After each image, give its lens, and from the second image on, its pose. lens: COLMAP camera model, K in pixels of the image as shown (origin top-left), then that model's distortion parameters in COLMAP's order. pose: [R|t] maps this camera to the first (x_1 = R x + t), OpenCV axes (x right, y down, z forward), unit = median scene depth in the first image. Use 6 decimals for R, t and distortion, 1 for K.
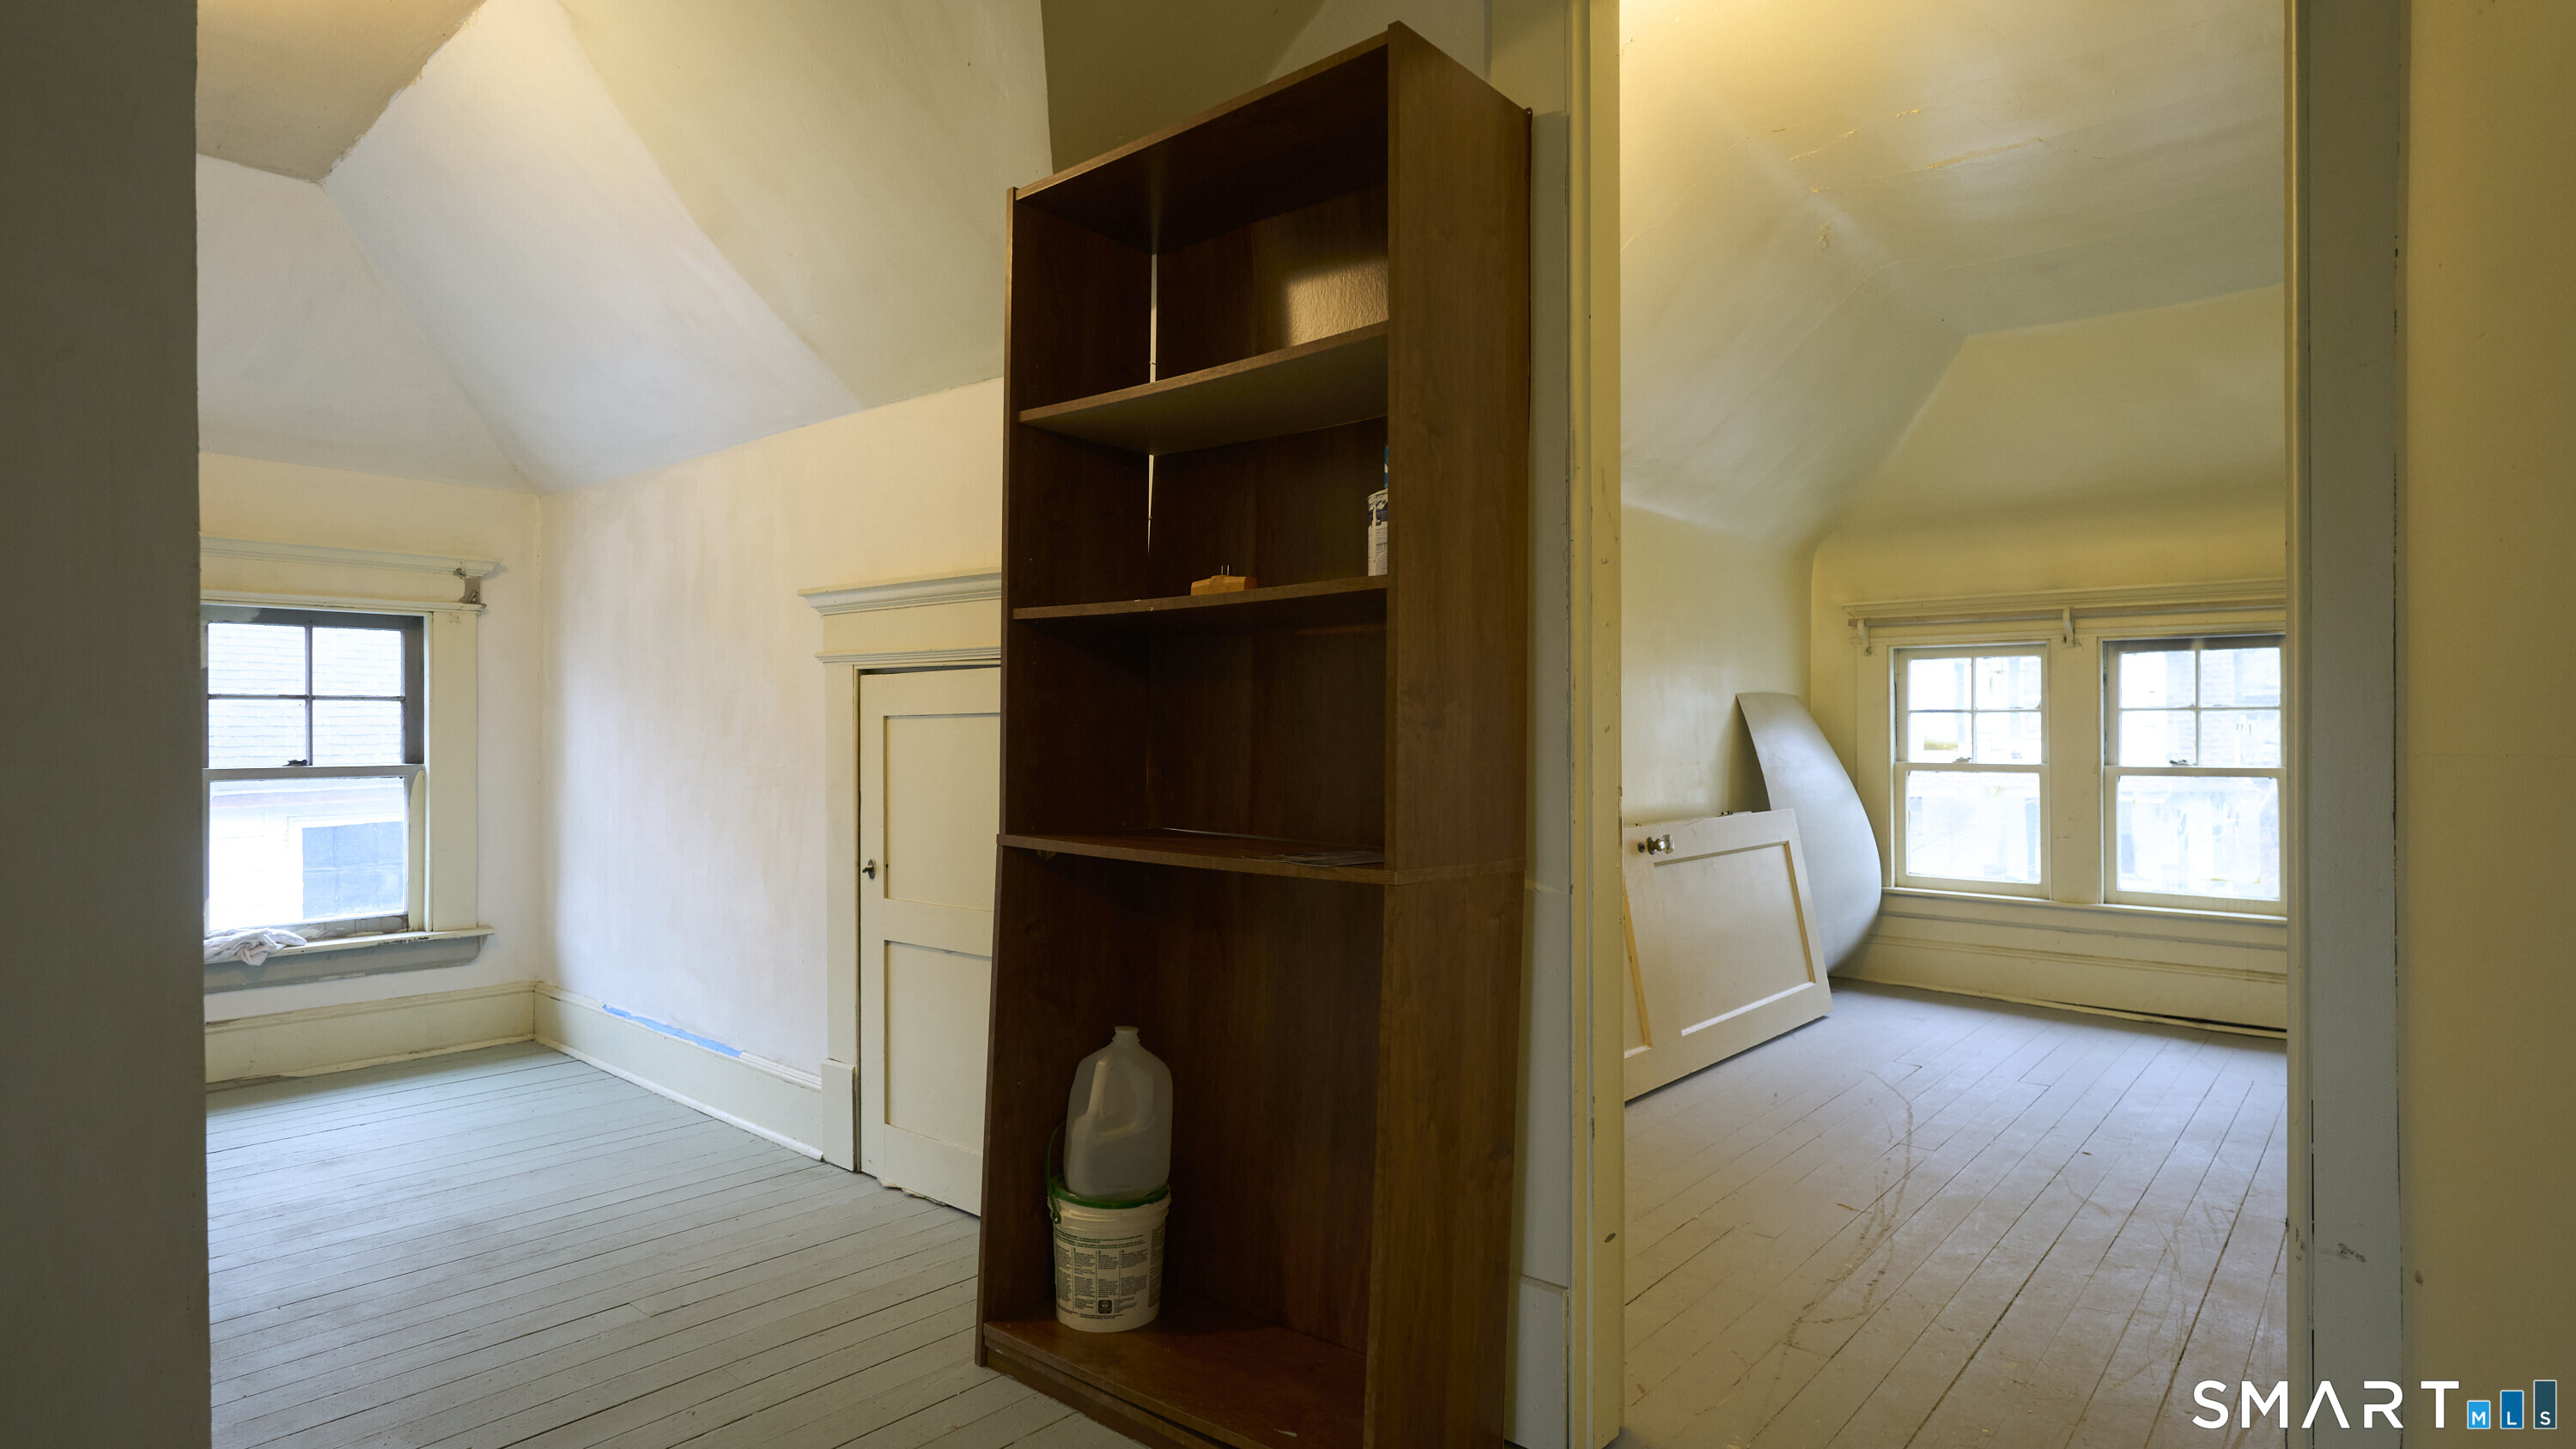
lens RADIAL K [[1302.7, 0, 1272.6], [0, 1302.7, 707.4], [0, 0, 1]] dist [-0.020197, -0.000511]
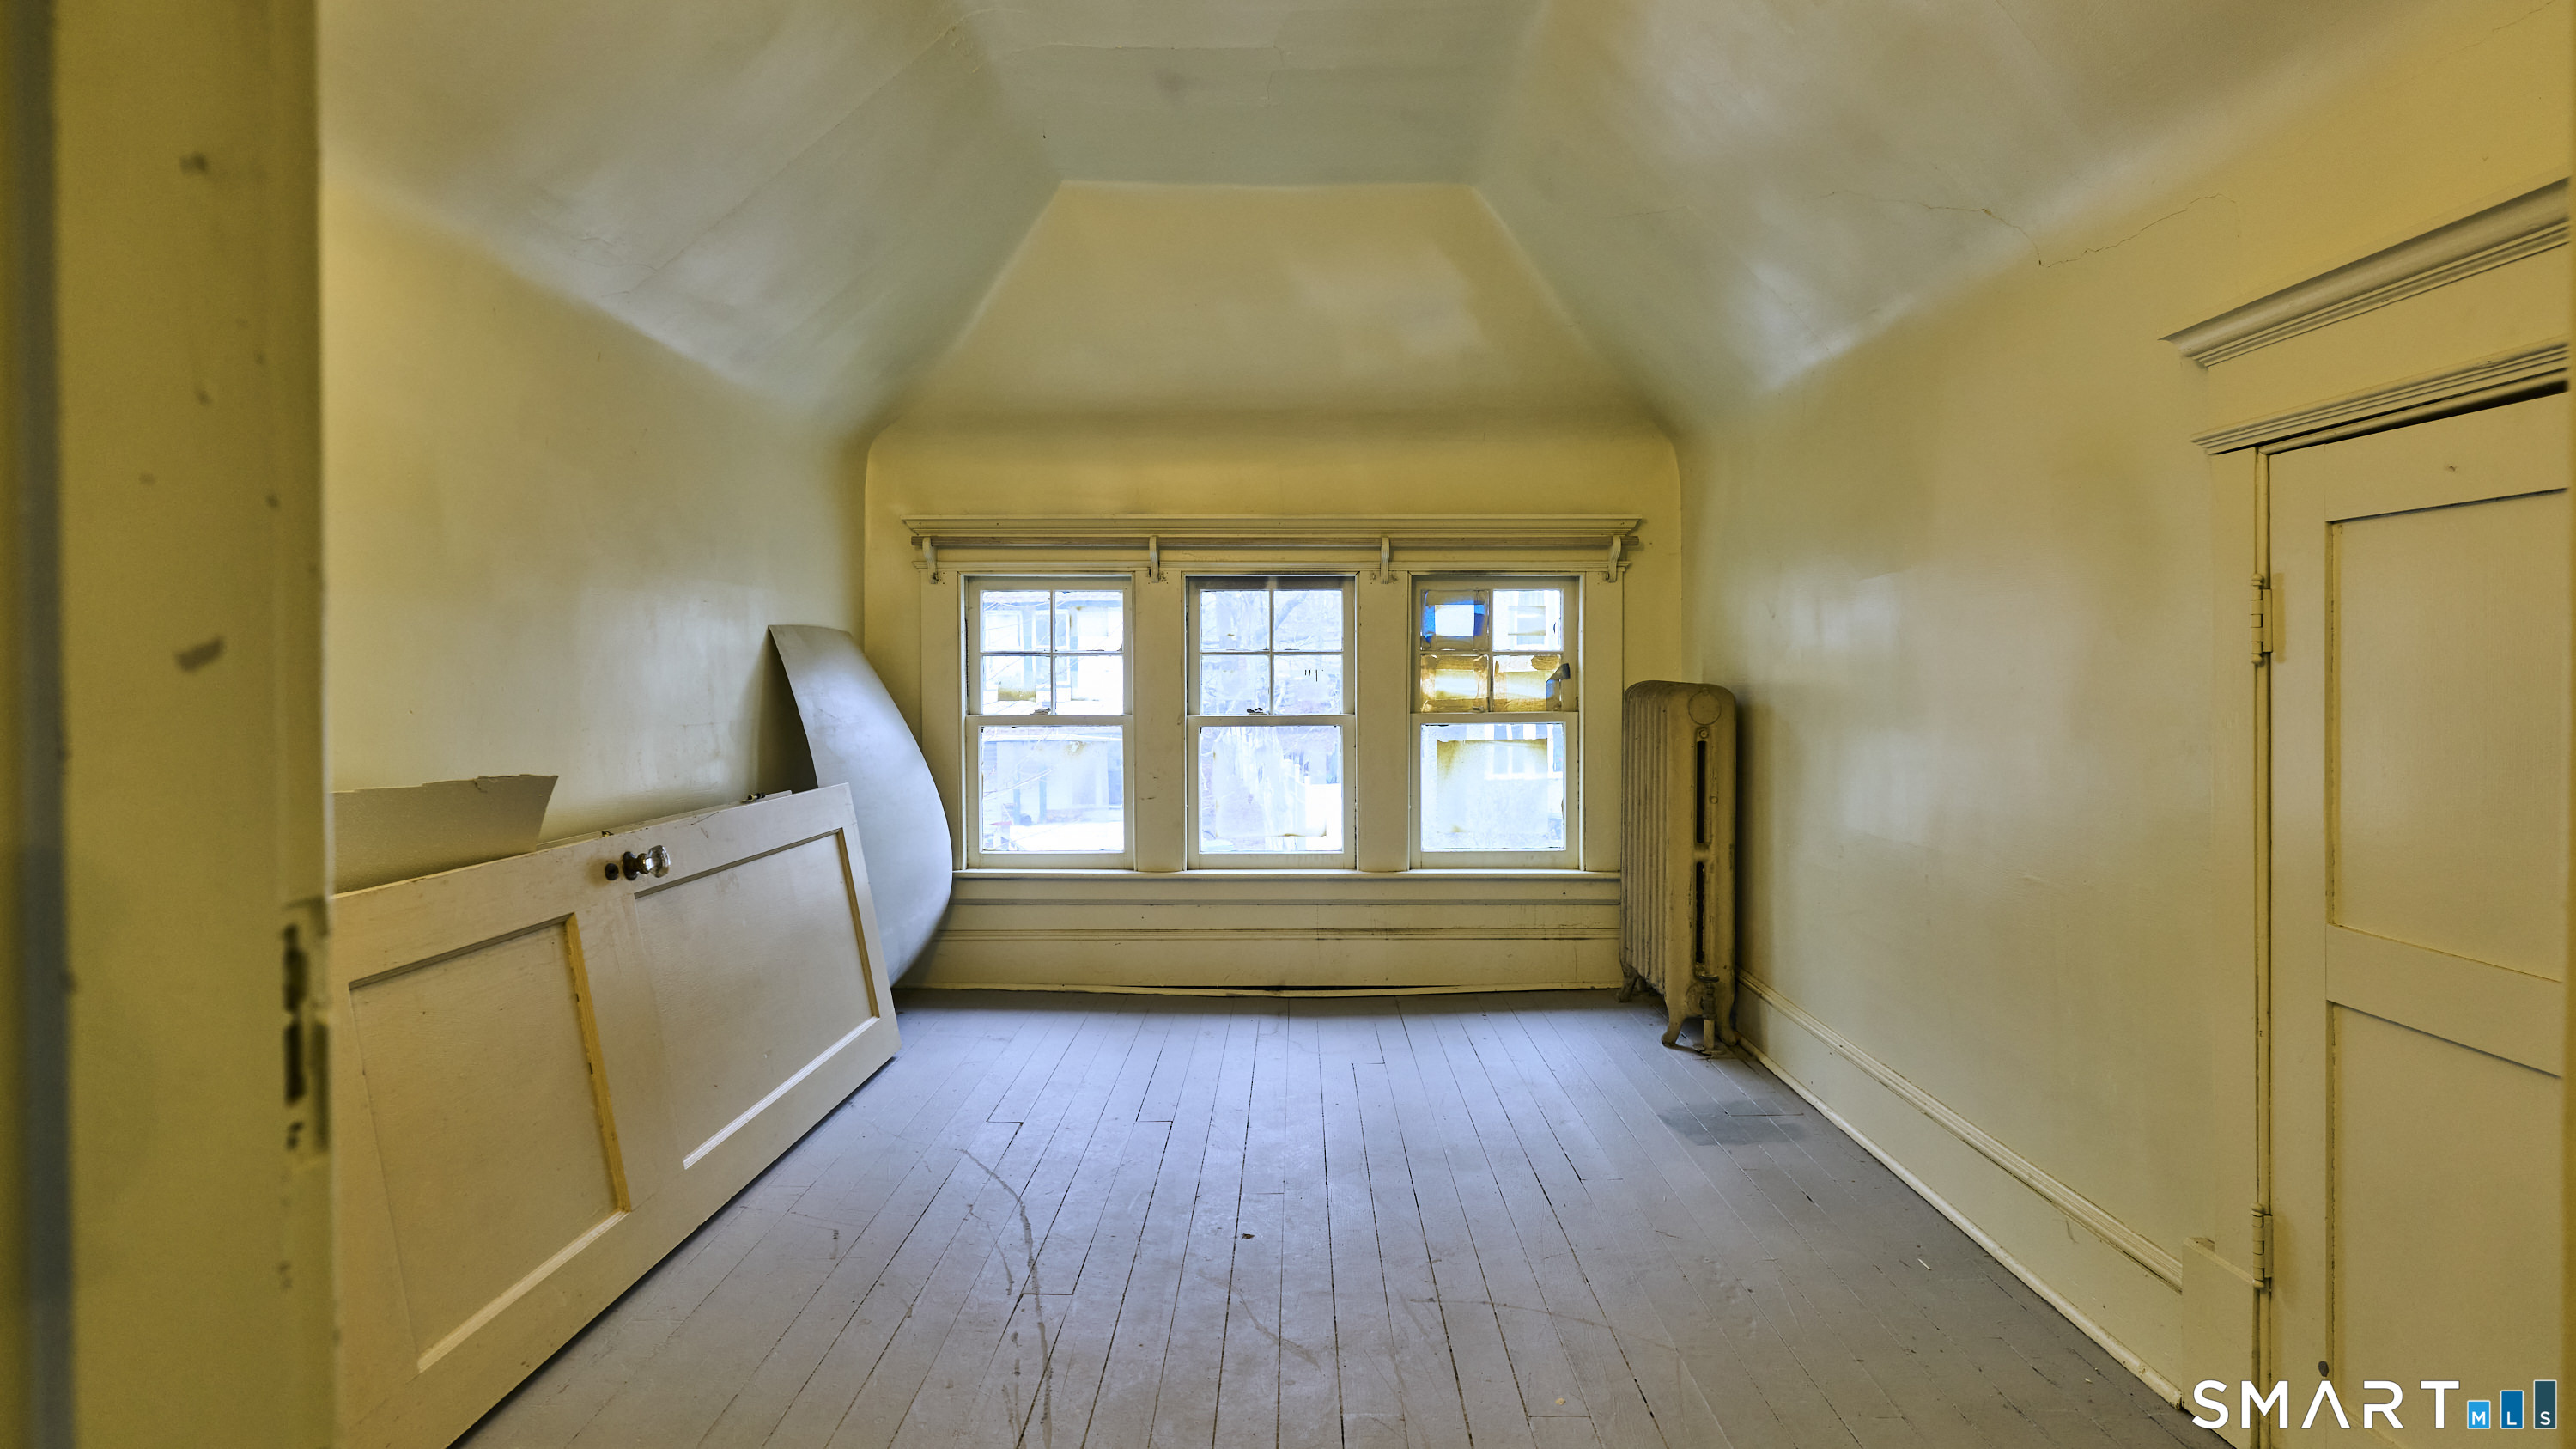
lens RADIAL K [[1303.1, 0, 1272.6], [0, 1303.1, 707.4], [0, 0, 1]] dist [-0.020197, -0.000511]
pose [[0.756180, -0.016076, 0.654166, 0.098775], [-0.009730, 0.999311, 0.035806, 0.006308], [-0.654291, -0.033441, 0.755503, 0.279379]]
